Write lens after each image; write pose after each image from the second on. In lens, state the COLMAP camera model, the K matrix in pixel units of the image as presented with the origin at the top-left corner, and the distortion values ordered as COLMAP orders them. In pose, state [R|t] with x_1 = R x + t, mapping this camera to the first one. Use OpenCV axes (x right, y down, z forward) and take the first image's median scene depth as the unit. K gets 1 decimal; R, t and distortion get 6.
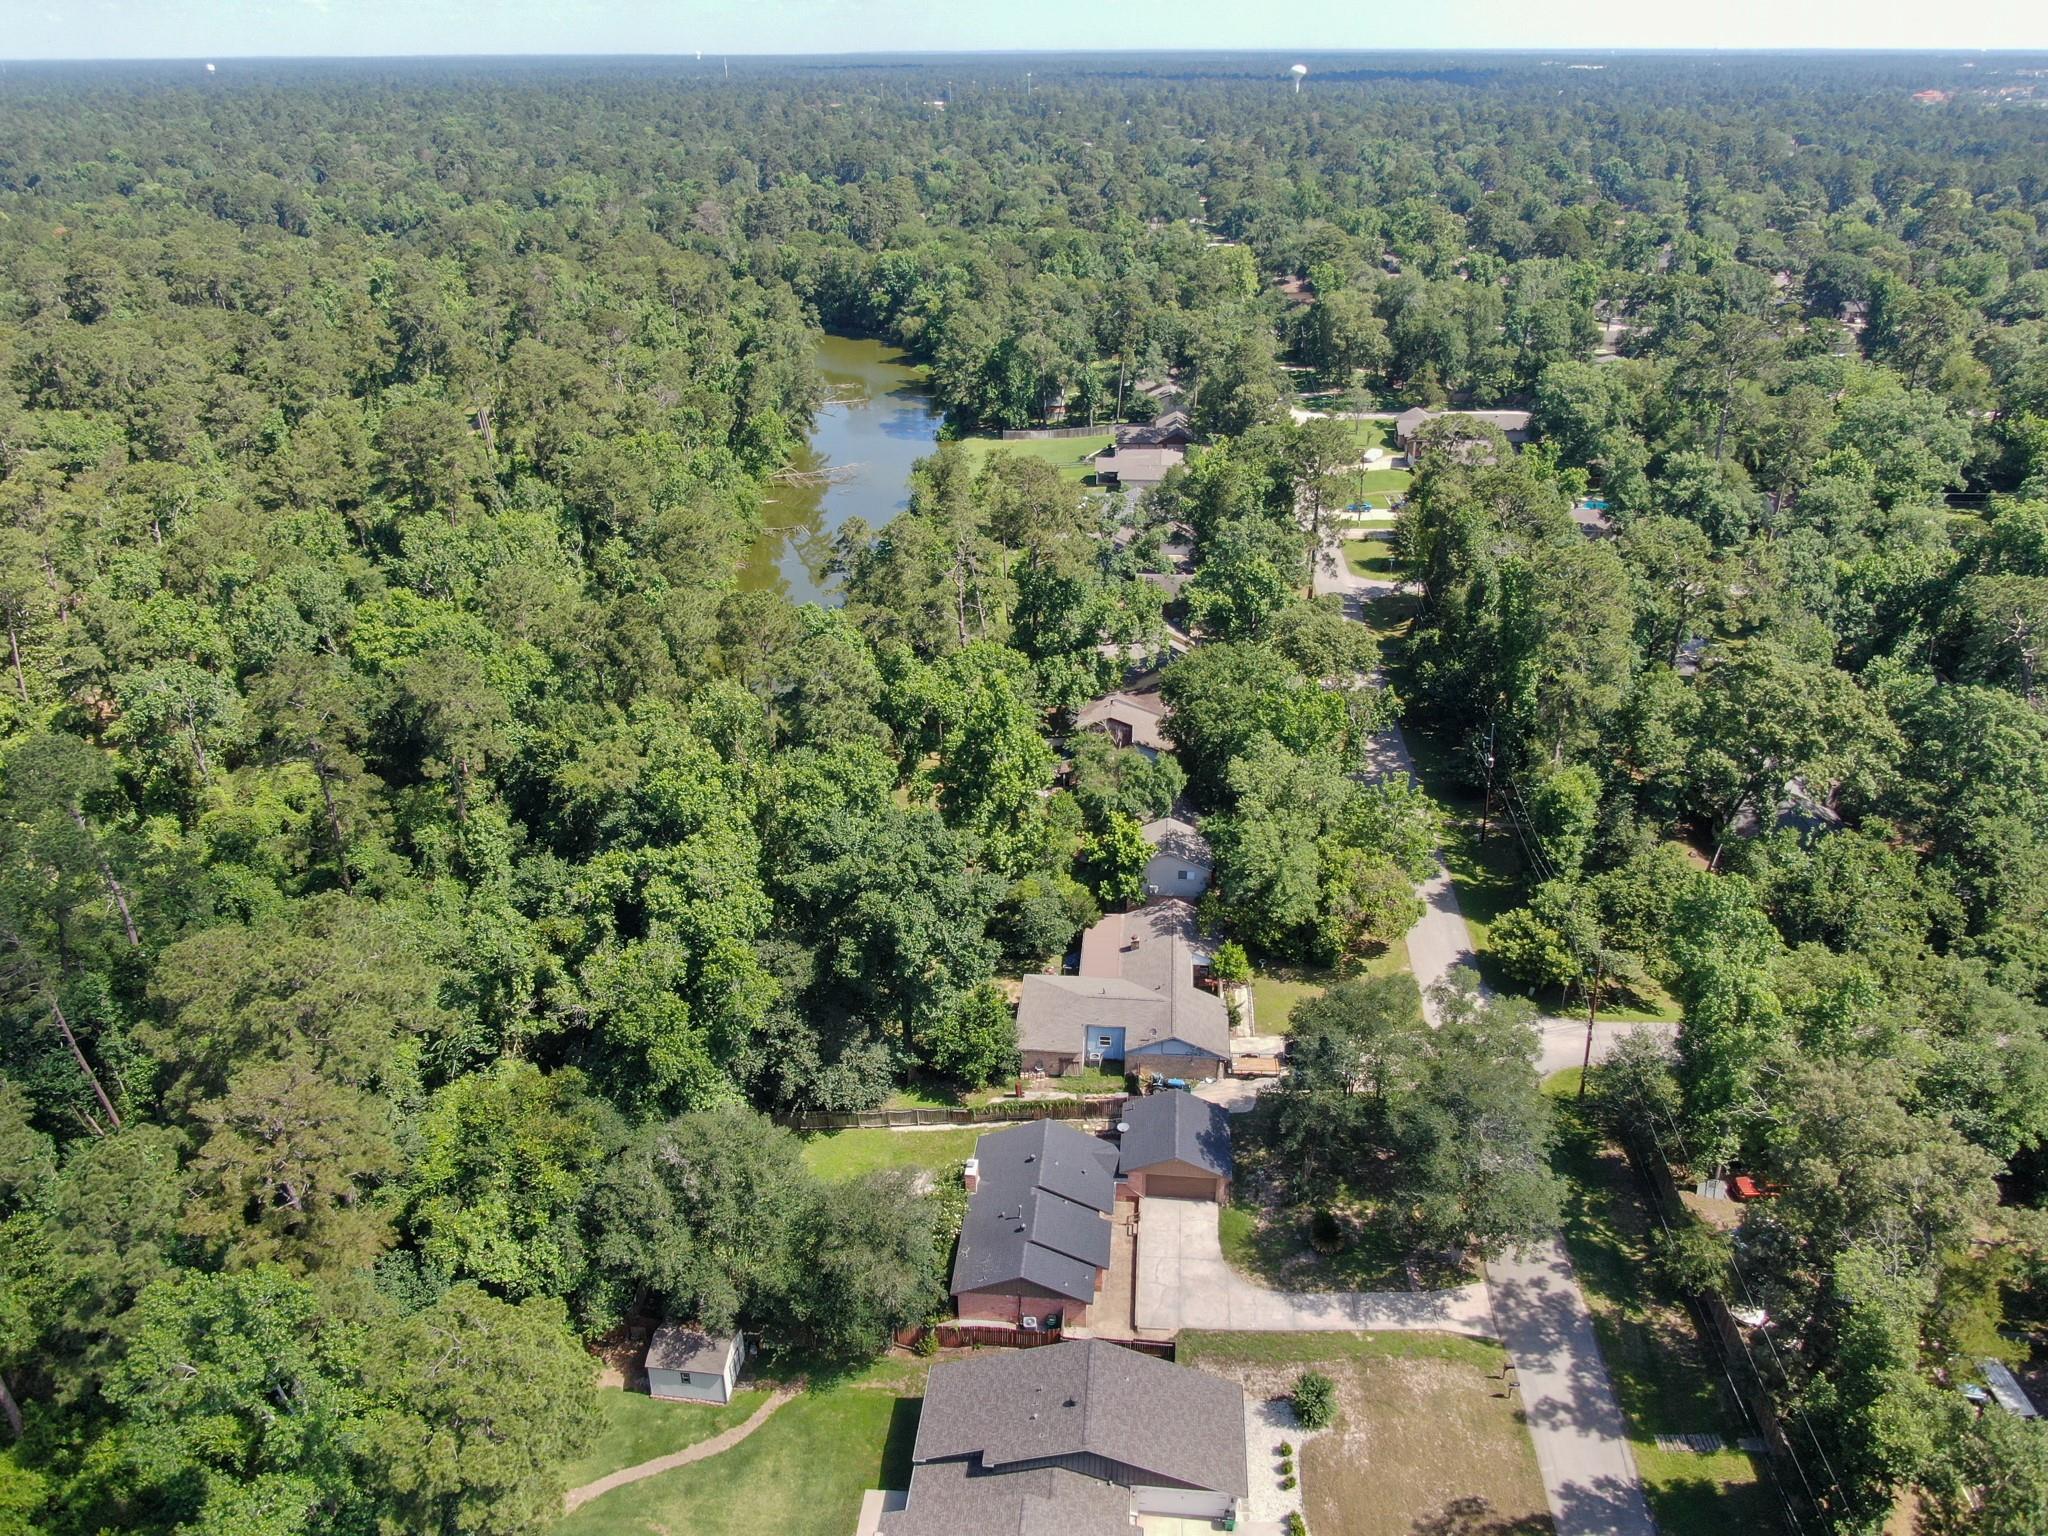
lens RADIAL K [[1463.5, 0, 1024.0], [0, 1463.5, 768.0], [0, 0, 1]] dist [-0.007784, -0.005186]
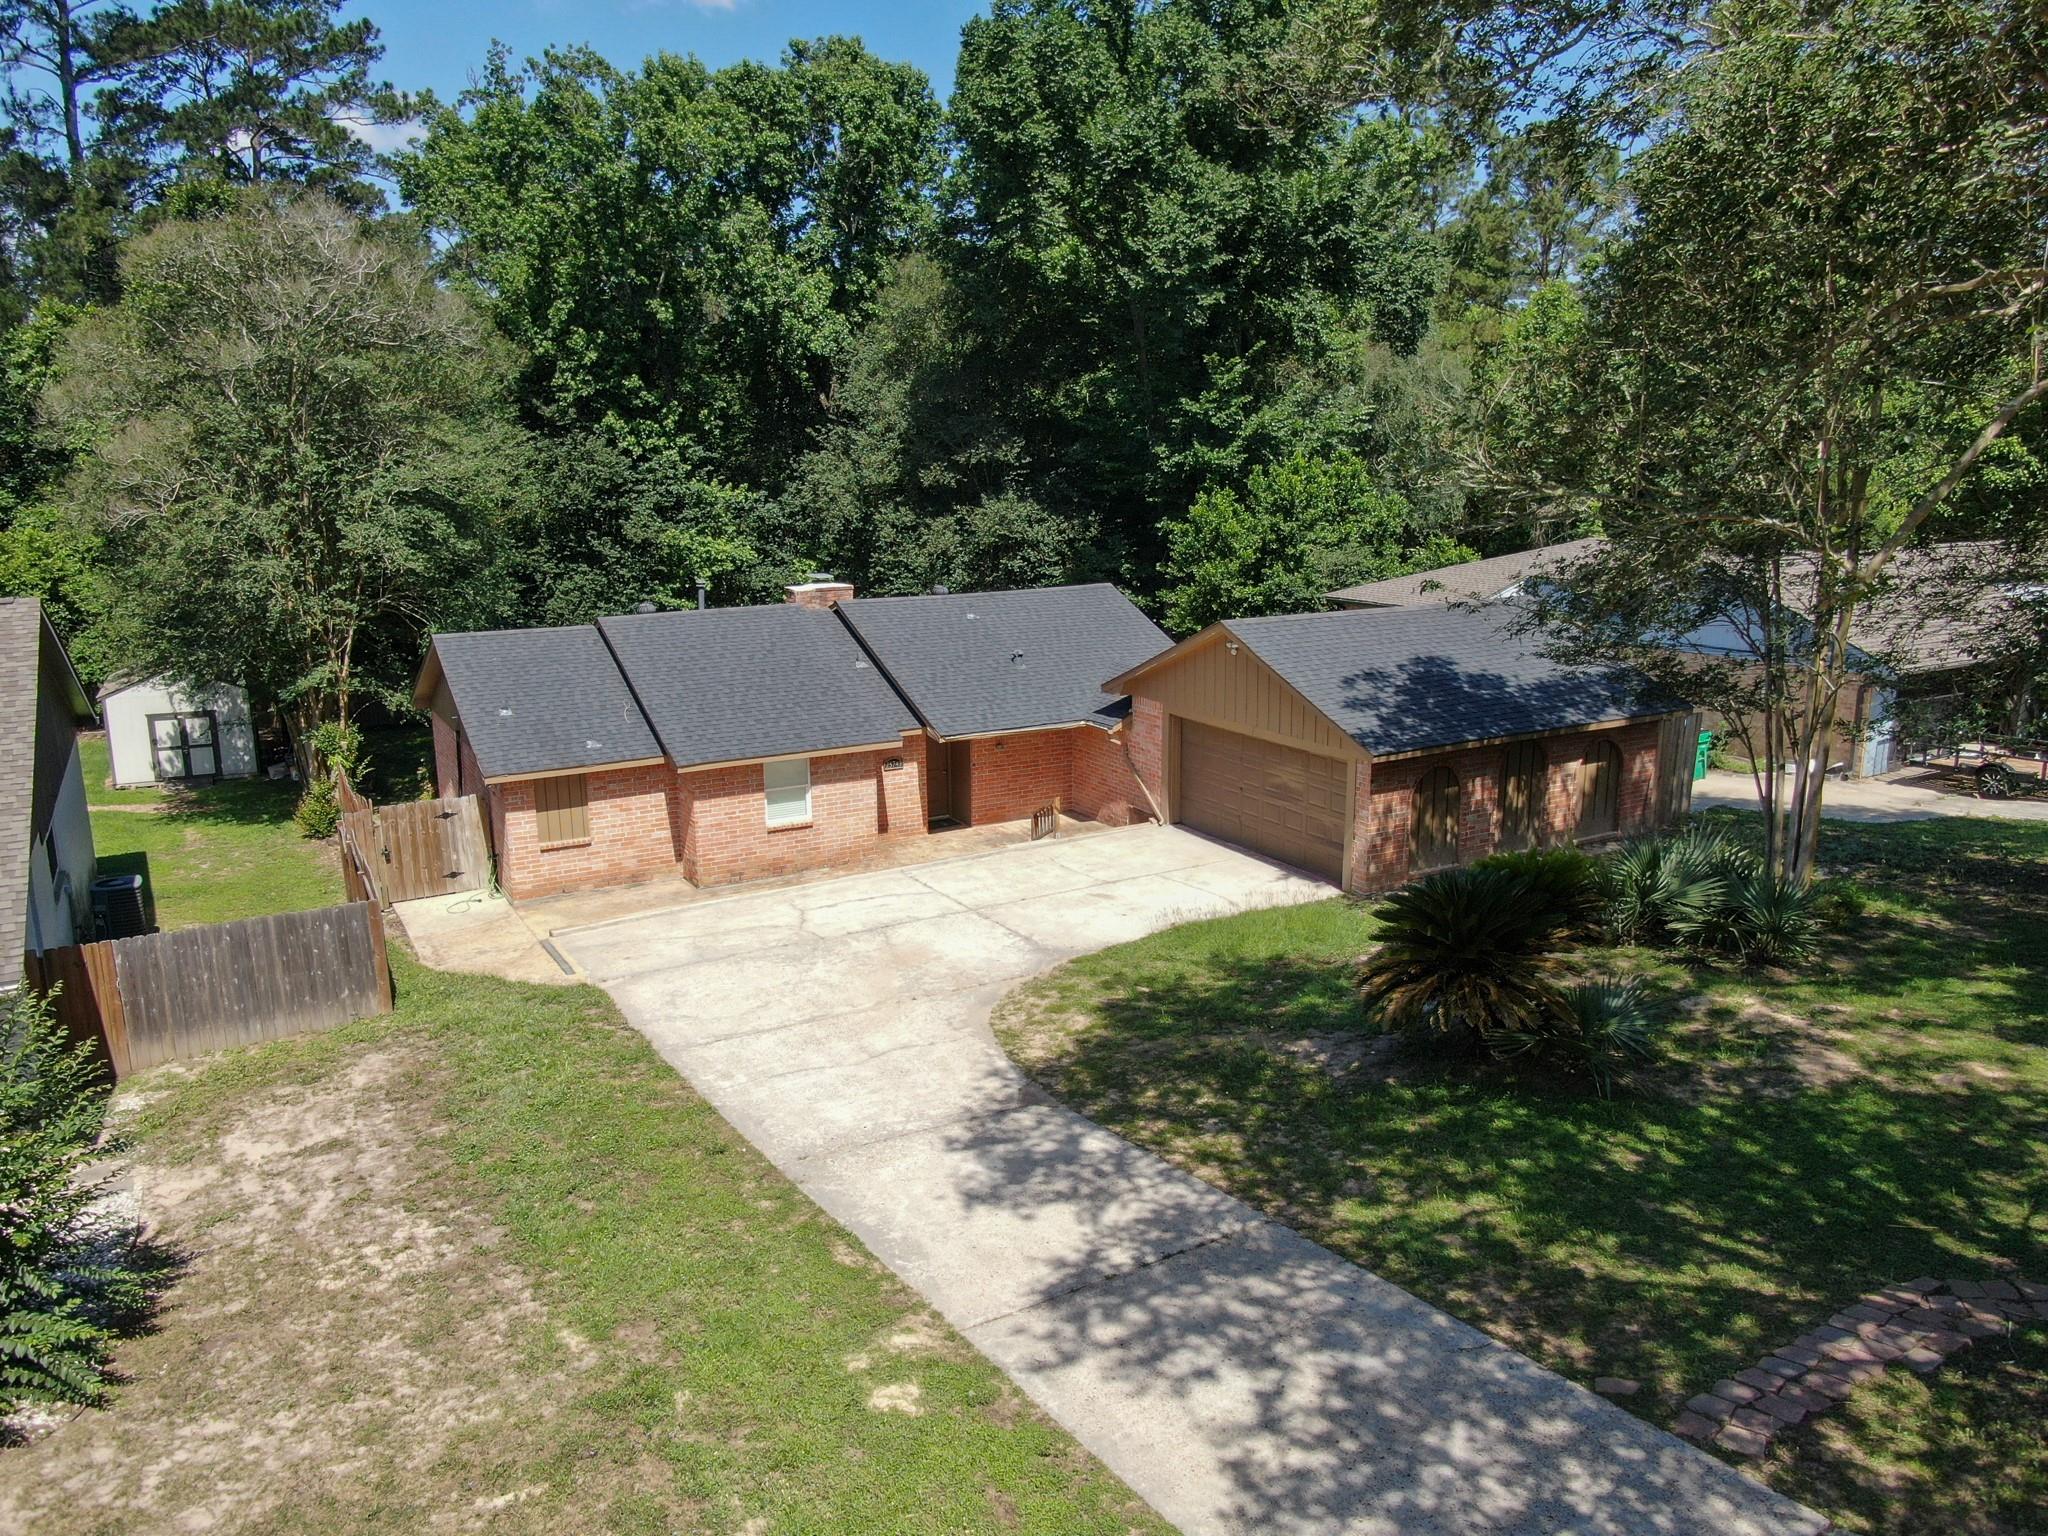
lens RADIAL K [[1463.5, 0, 1024.0], [0, 1463.5, 768.0], [0, 0, 1]] dist [-0.007784, -0.005186]
pose [[0.575374, 0.174208, -0.799122, 0.320867], [-0.356982, 0.932565, -0.053732, 0.352923], [0.735872, 0.316188, 0.598763, 0.935788]]
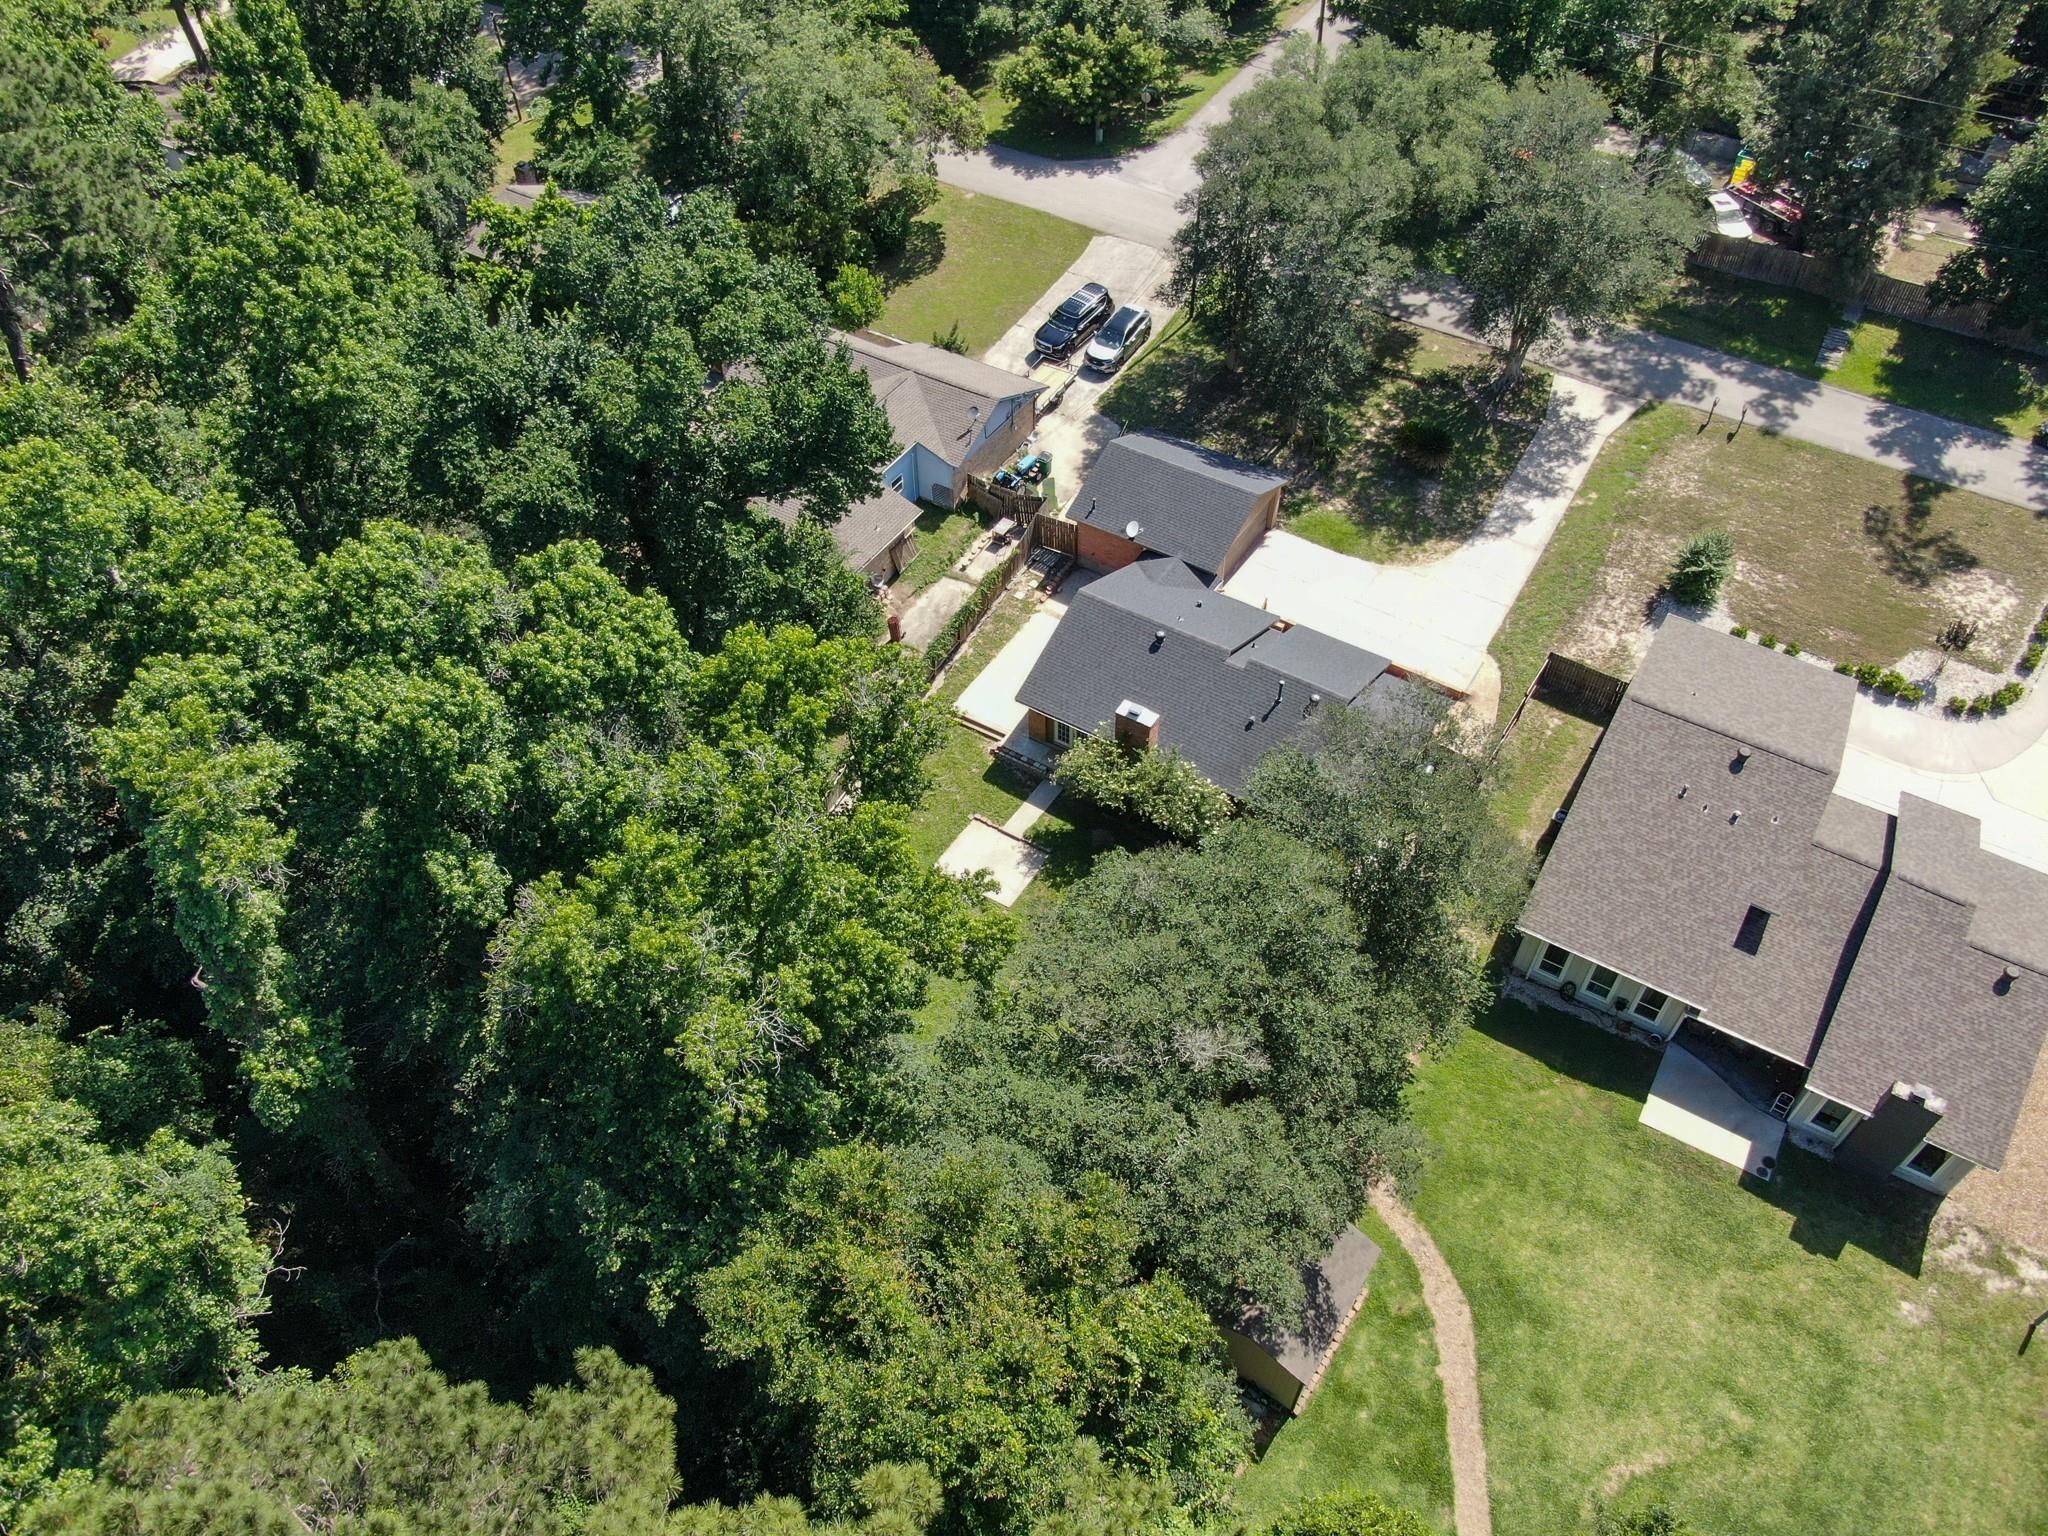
lens RADIAL K [[1463.5, 0, 1024.0], [0, 1463.5, 768.0], [0, 0, 1]] dist [-0.007784, -0.005186]
pose [[0.457173, -0.669018, 0.586010, -0.439735], [0.409244, 0.743243, 0.529253, -0.024692], [-0.789628, -0.002139, 0.613582, 0.775557]]
